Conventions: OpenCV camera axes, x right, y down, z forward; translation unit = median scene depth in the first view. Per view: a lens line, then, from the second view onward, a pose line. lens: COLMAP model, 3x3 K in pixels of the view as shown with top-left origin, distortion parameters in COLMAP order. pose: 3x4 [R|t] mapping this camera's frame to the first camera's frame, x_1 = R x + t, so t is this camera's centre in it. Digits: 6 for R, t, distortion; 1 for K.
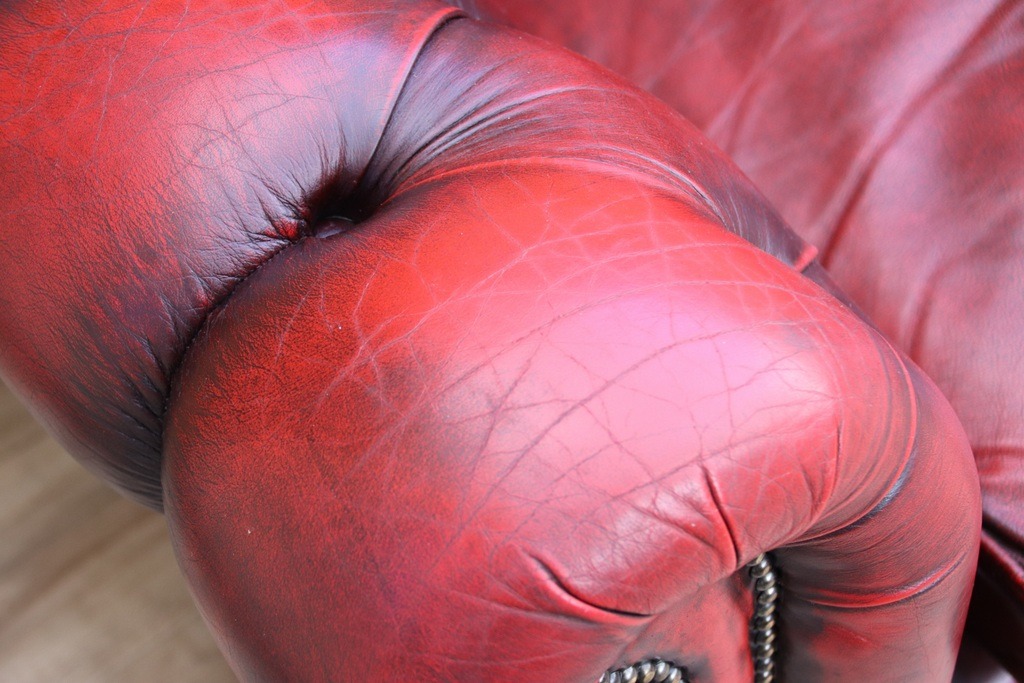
lens RADIAL K [[2075.8, 0, 510.0], [0, 2075.8, 342.5], [0, 0, 1]] dist [-0.087884, 0.000000]
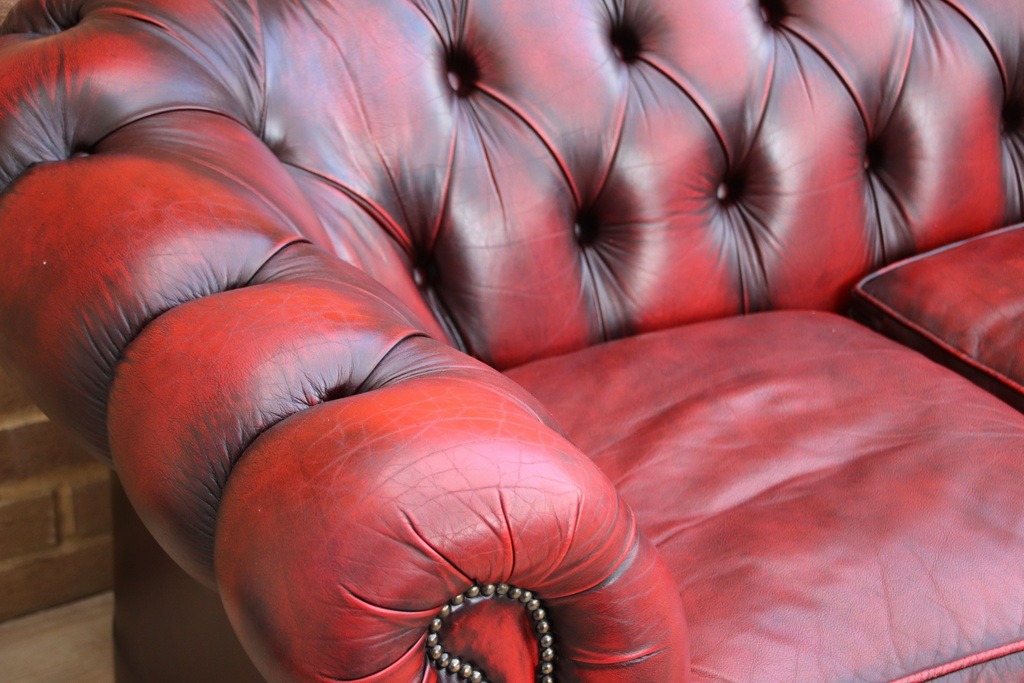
lens RADIAL K [[2075.8, 0, 513.0], [0, 2075.8, 341.3], [0, 0, 1]] dist [-0.087884, 0.000000]
pose [[0.987222, 0.135660, -0.083595, 0.218062], [-0.158121, 0.898974, -0.408466, 0.631836], [0.019738, 0.416465, 0.908938, -0.703133]]
